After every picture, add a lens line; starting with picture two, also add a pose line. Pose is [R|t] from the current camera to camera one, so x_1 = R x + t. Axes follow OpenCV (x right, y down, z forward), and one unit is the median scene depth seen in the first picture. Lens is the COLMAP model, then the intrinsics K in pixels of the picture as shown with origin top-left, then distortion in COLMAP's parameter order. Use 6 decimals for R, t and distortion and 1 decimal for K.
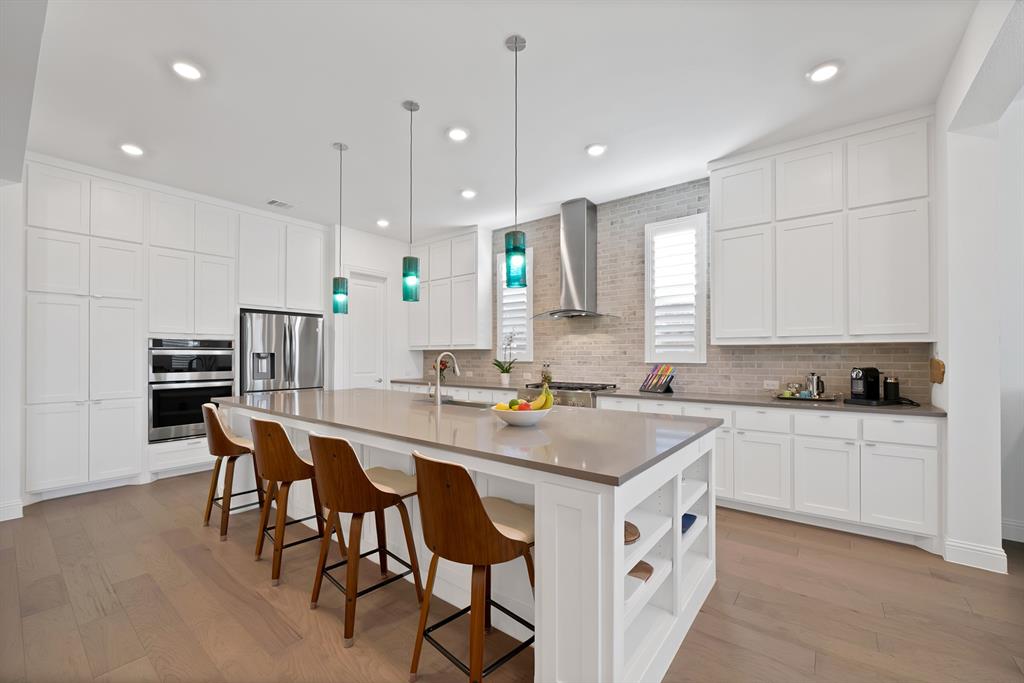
lens RADIAL K [[405.1, 0, 503.4], [0, 405.1, 357.7], [0, 0, 1]] dist [-0.005159, 0.000265]
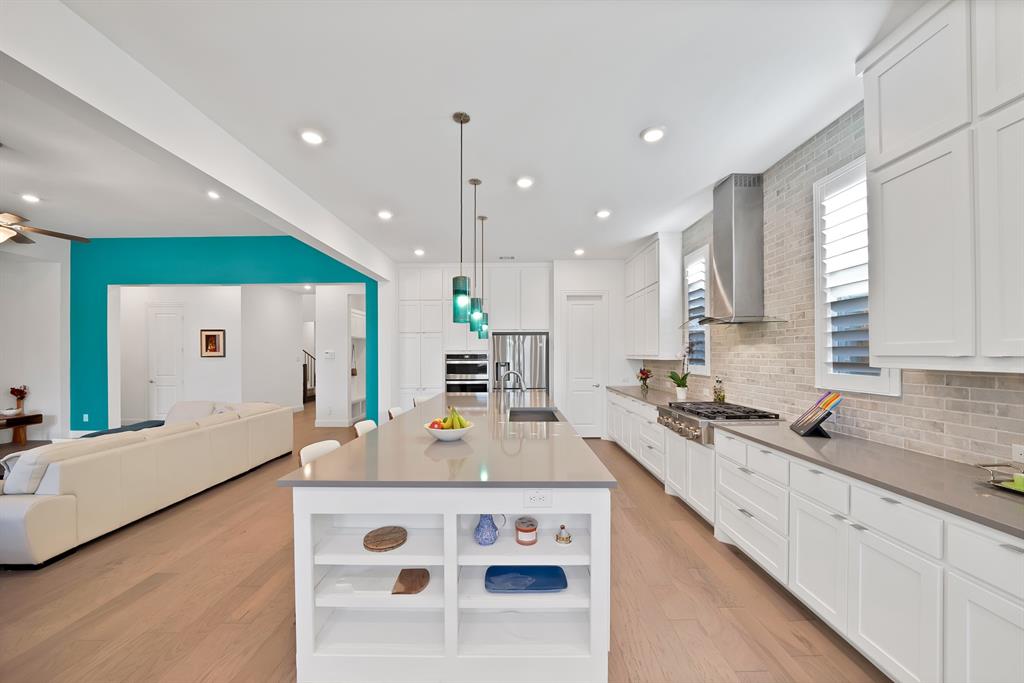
lens RADIAL K [[373.3, 0, 516.4], [0, 373.3, 354.1], [0, 0, 1]] dist [-0.007315, 0.000468]
pose [[0.625830, -0.001639, -0.779958, 0.490256], [-0.002343, 0.999989, -0.003982, -0.037324], [0.779956, 0.004319, 0.625820, 0.210809]]
